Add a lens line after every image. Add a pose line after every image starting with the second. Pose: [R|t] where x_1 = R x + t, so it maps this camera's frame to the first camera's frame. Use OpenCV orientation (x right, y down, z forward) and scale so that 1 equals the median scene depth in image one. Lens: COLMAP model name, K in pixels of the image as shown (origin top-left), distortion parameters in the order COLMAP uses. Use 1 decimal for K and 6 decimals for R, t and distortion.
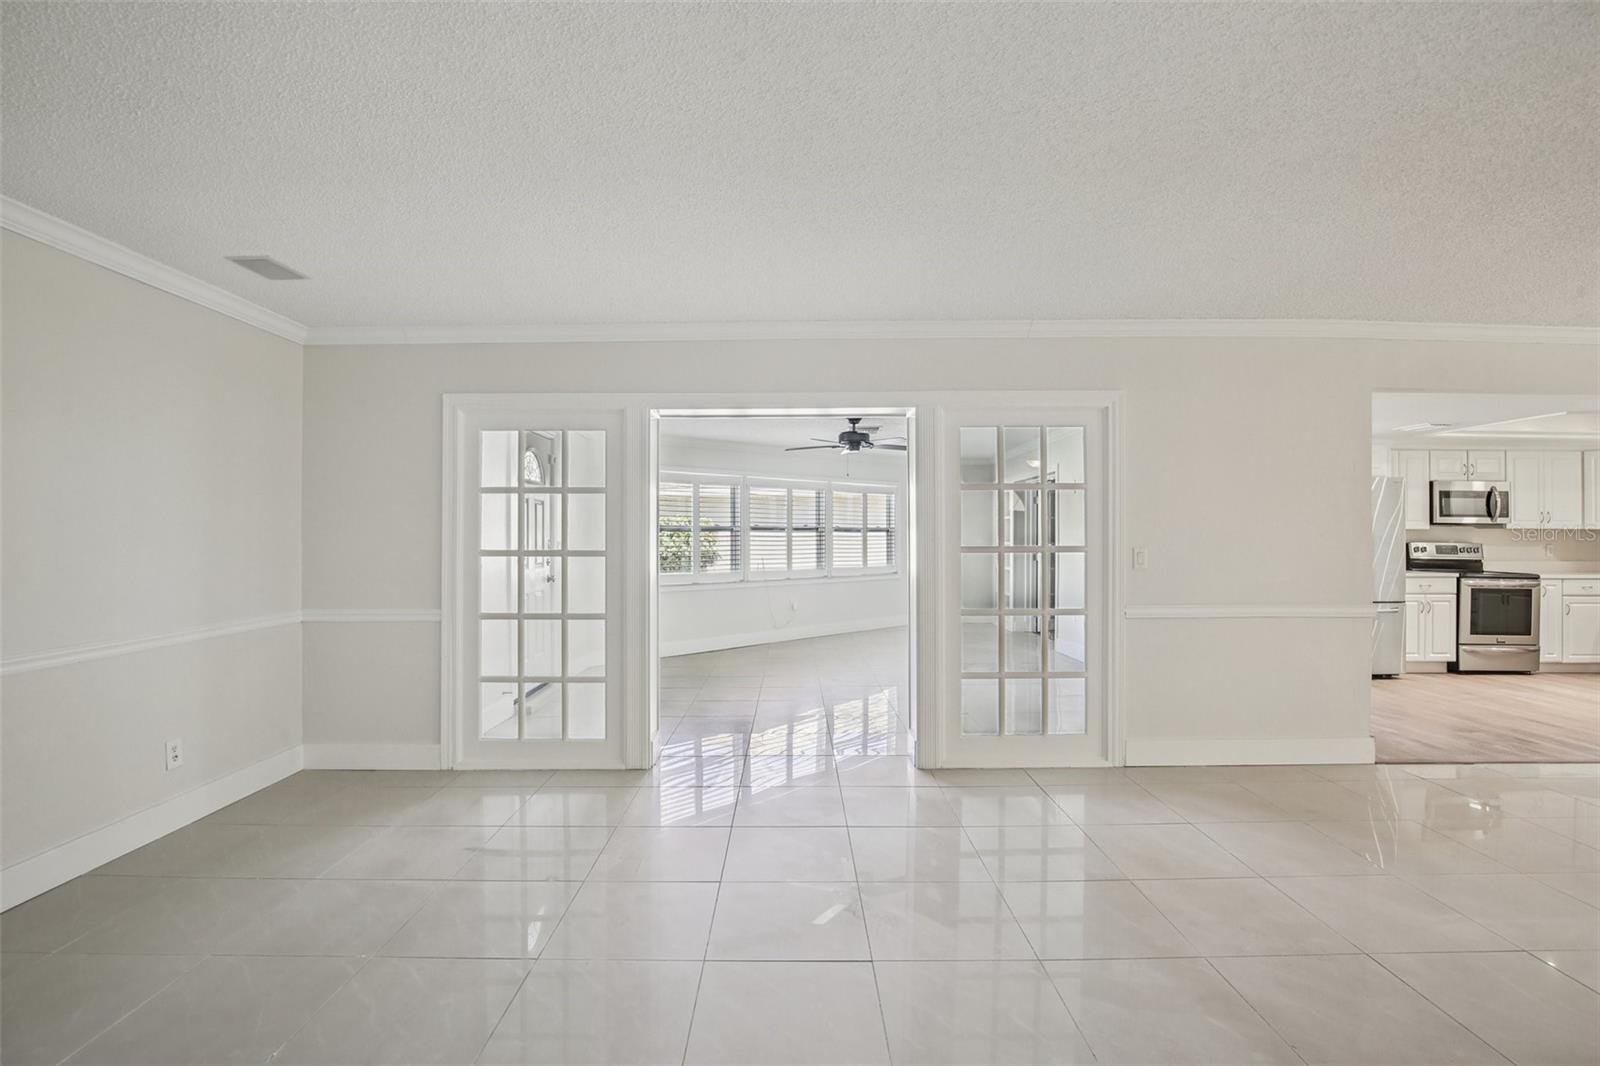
lens RADIAL K [[732.1, 0, 796.2], [0, 732.1, 536.9], [0, 0, 1]] dist [-0.011415, -0.000906]
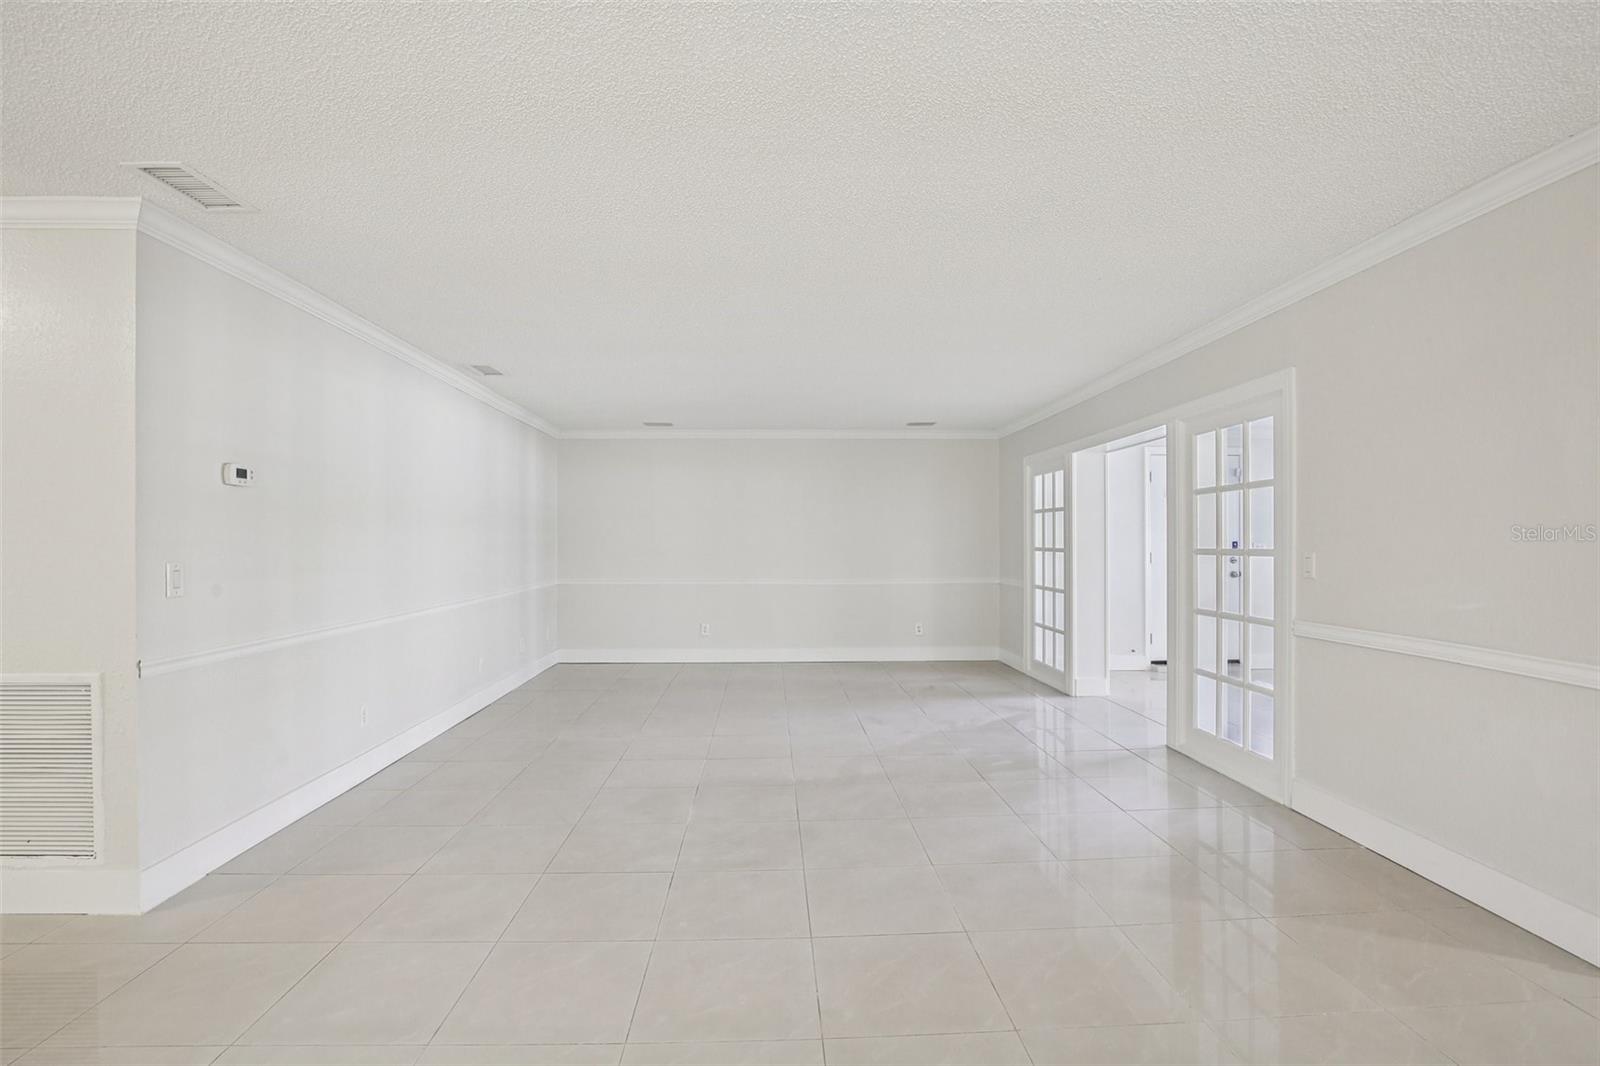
lens RADIAL K [[732.1, 0, 796.5], [0, 732.1, 534.7], [0, 0, 1]] dist [-0.011415, -0.000906]
pose [[0.052788, -0.006366, -0.998585, 1.248871], [0.005634, 0.999966, -0.006077, -0.003303], [0.998590, -0.005305, 0.052822, 0.375612]]
